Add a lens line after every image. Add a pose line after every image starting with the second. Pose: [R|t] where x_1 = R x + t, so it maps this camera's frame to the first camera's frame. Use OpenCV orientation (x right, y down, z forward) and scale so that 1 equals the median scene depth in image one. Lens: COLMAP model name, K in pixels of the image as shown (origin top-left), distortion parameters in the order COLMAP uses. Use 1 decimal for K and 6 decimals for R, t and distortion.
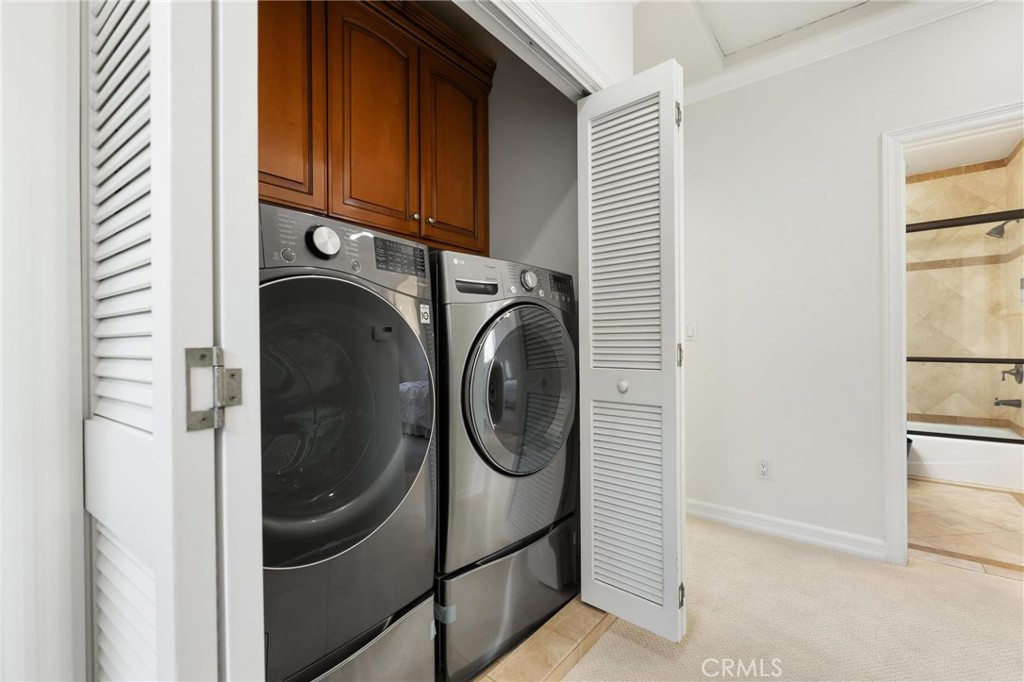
lens RADIAL K [[458.0, 0, 507.9], [0, 458.0, 345.0], [0, 0, 1]] dist [0.005403, 0.000525]
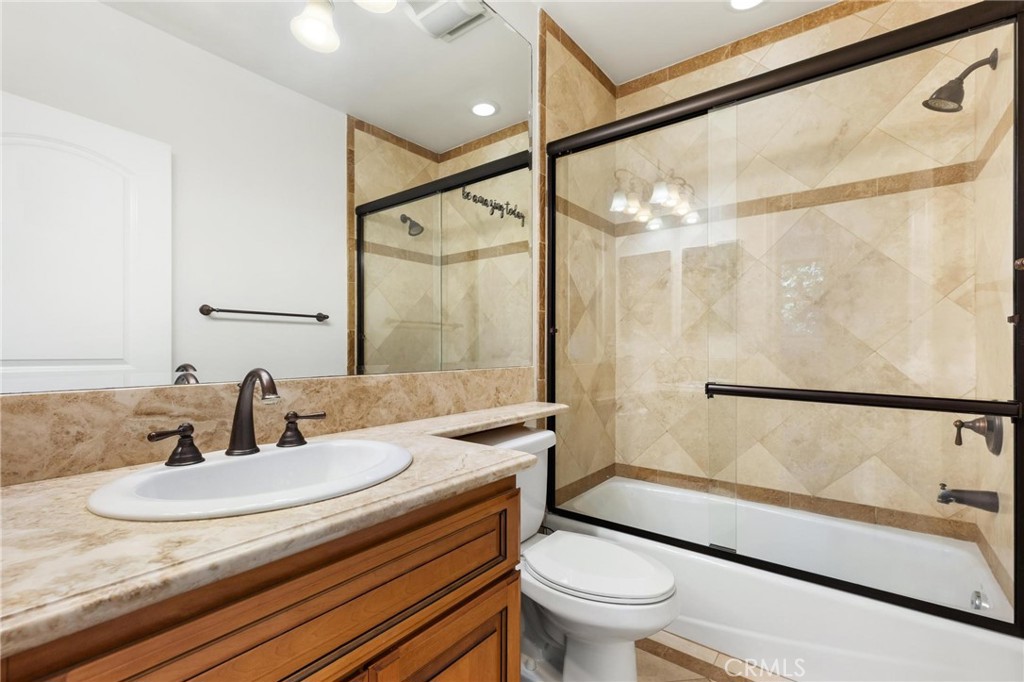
lens RADIAL K [[458.0, 0, 515.7], [0, 458.0, 345.5], [0, 0, 1]] dist [0.005403, 0.000525]
pose [[0.999707, 0.018110, -0.016051, 0.608753], [-0.018231, 0.999806, -0.007460, -0.002774], [0.015913, 0.007751, 0.999843, 0.515457]]
